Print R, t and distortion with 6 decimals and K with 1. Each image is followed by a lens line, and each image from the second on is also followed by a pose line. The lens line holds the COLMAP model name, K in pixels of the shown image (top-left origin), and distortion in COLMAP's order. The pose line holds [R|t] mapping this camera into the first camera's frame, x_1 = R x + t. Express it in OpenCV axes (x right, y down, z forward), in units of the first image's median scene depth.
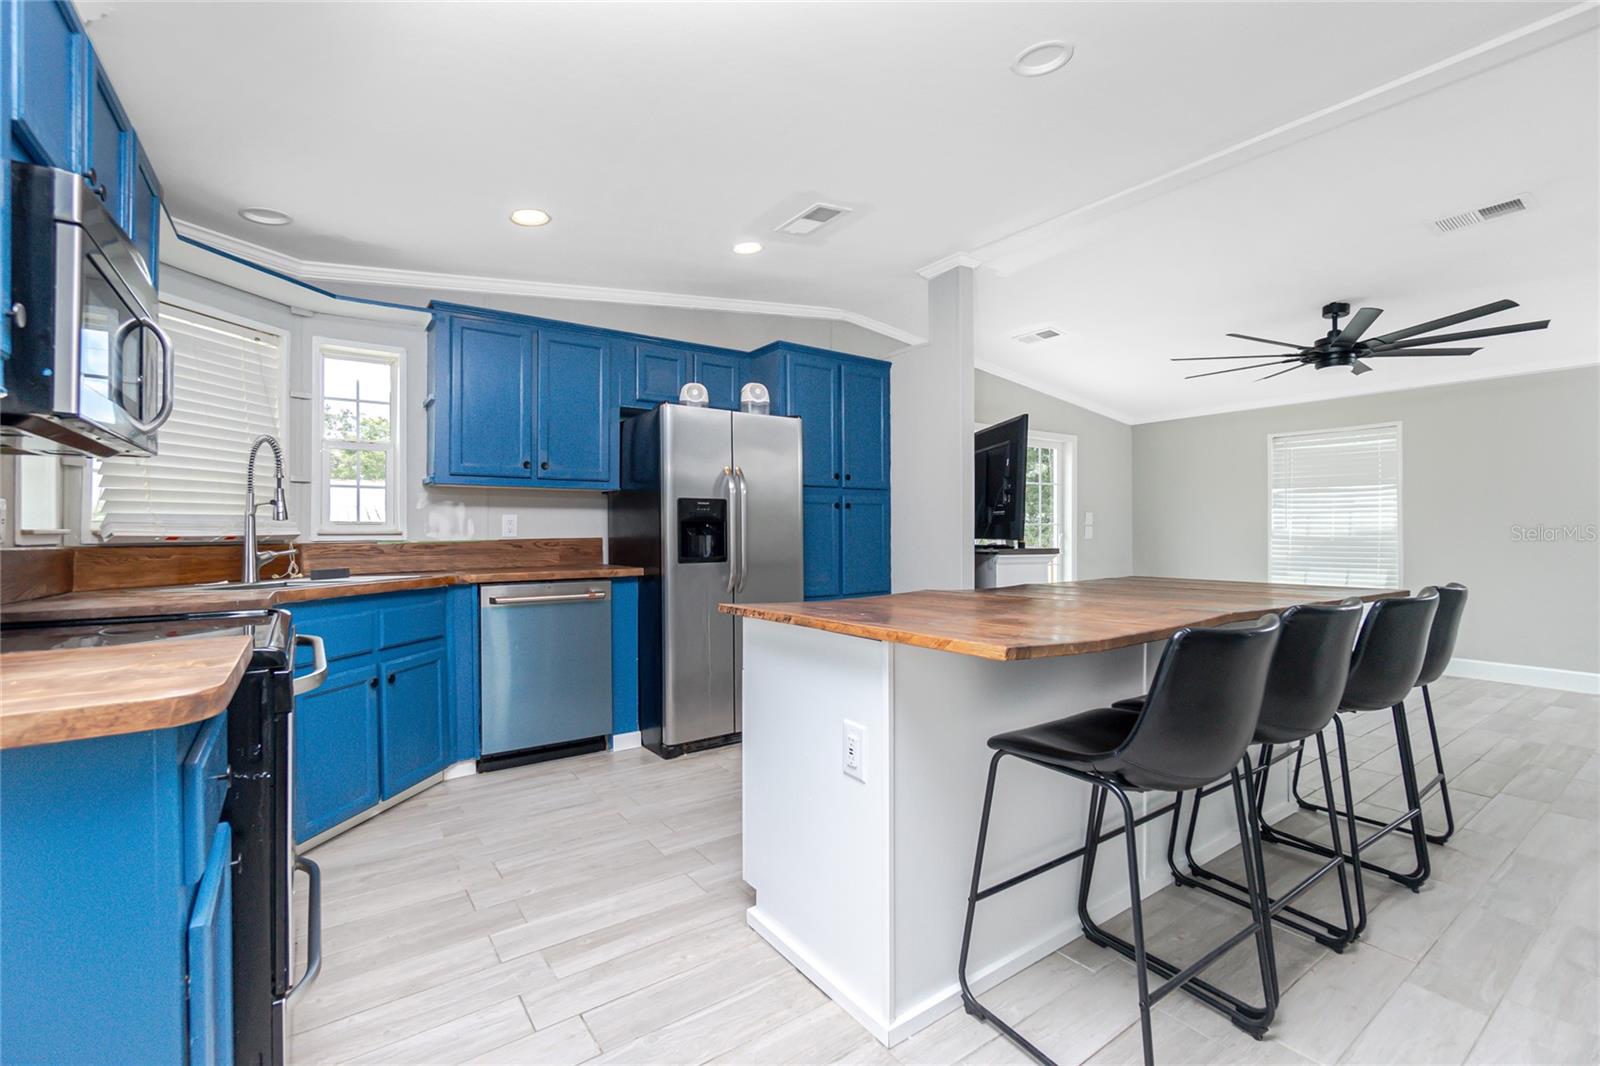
lens RADIAL K [[713.5, 0, 787.0], [0, 713.5, 528.1], [0, 0, 1]] dist [-0.003977, -0.000319]
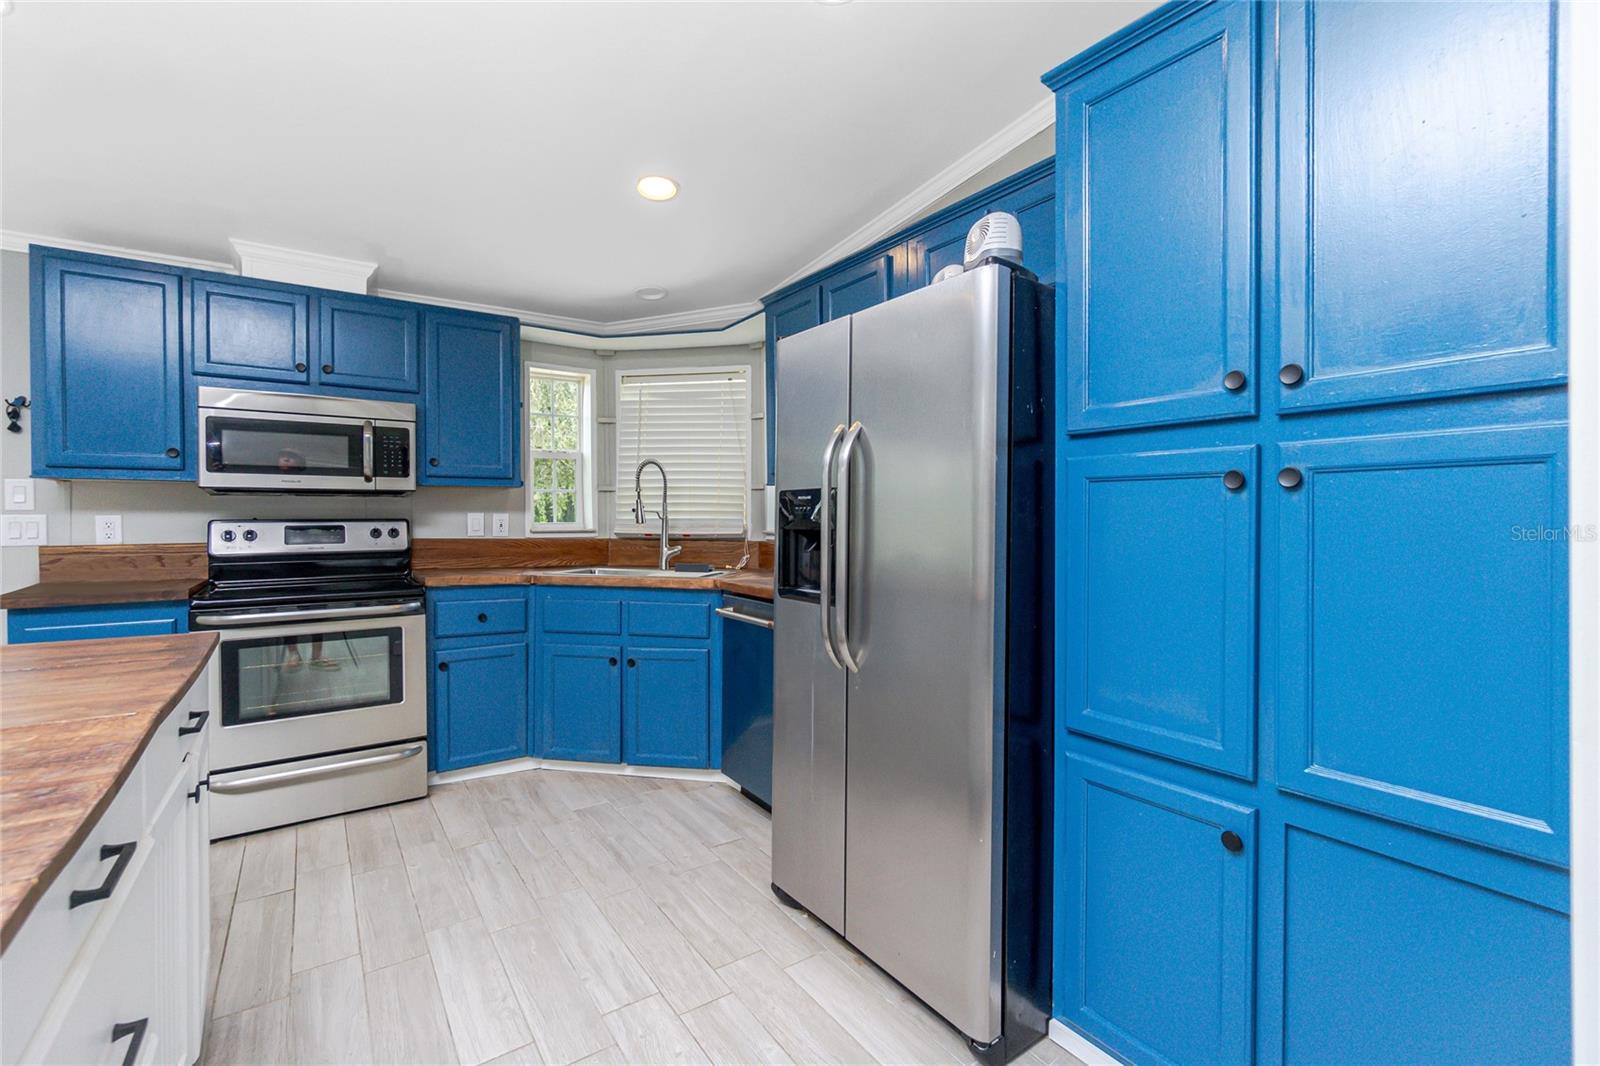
lens RADIAL K [[713.5, 0, 801.0], [0, 713.5, 518.3], [0, 0, 1]] dist [-0.003977, -0.000319]
pose [[0.001178, 0.005253, -0.999986, 0.477483], [0.002387, 0.999983, 0.005256, -0.021635], [0.999996, -0.002394, 0.001165, 1.028772]]
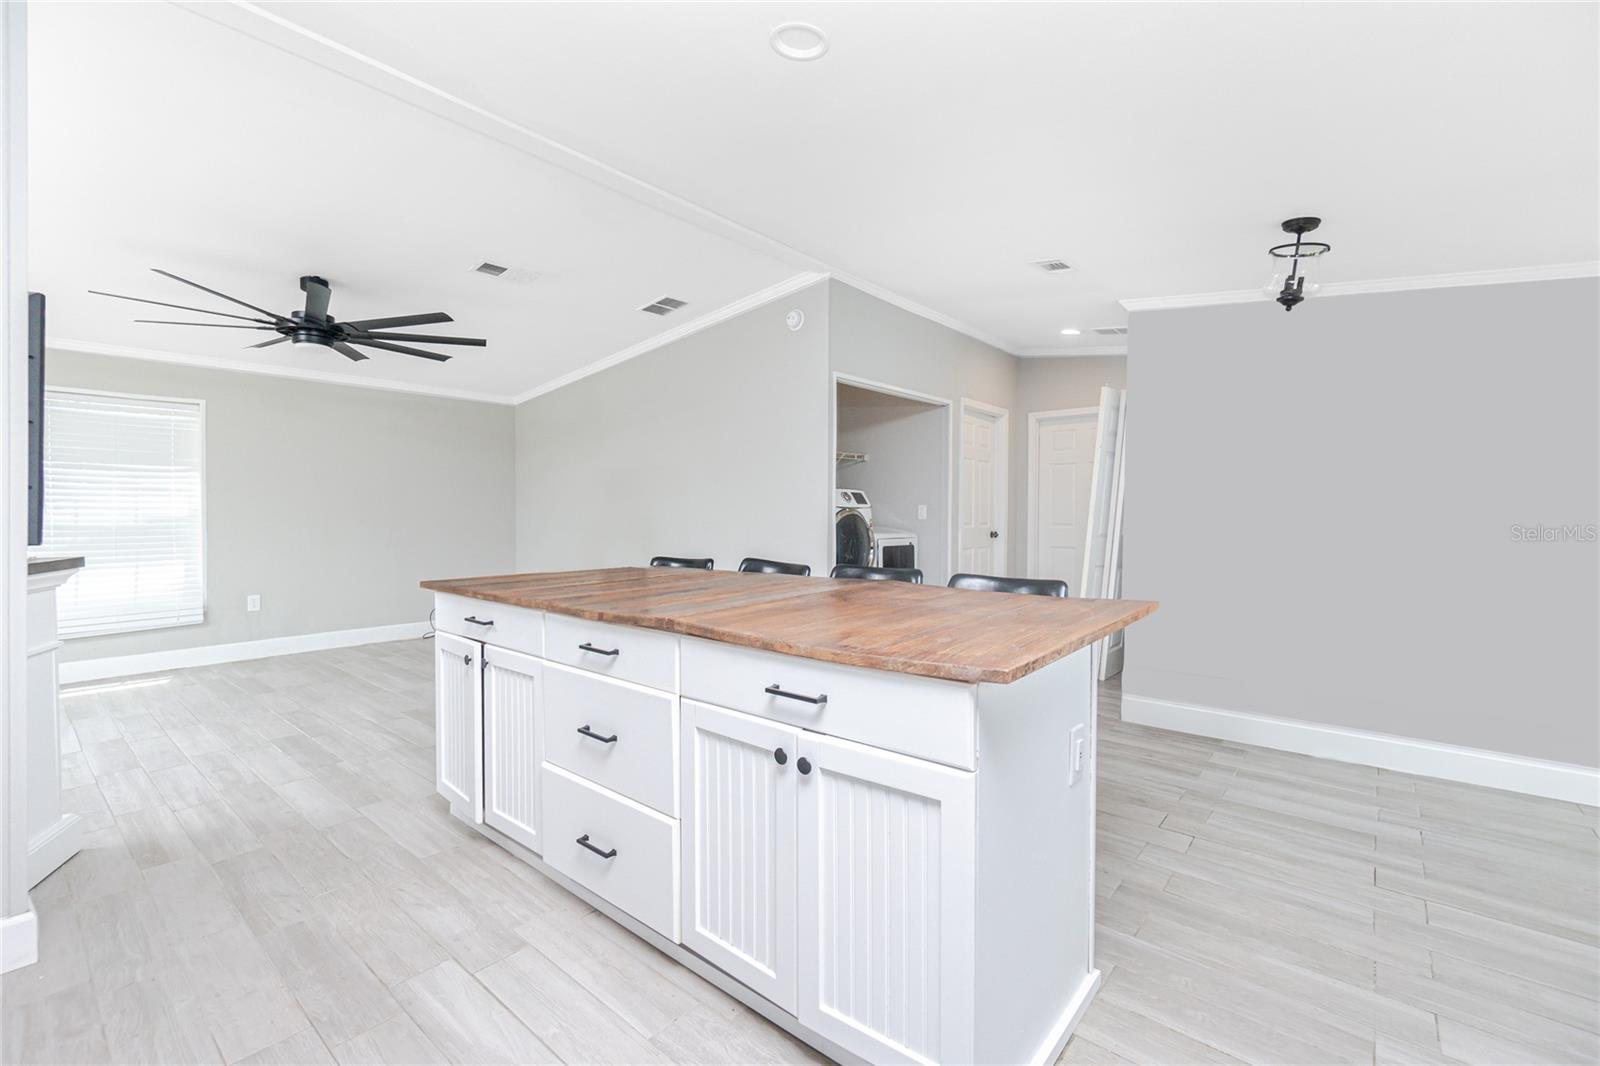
lens RADIAL K [[713.5, 0, 793.3], [0, 713.5, 510.2], [0, 0, 1]] dist [-0.003977, -0.000319]
pose [[-0.256290, -0.000712, 0.966600, -0.371755], [0.003098, 0.999994, 0.001558, -0.006241], [-0.966595, 0.003394, -0.256287, 0.792793]]
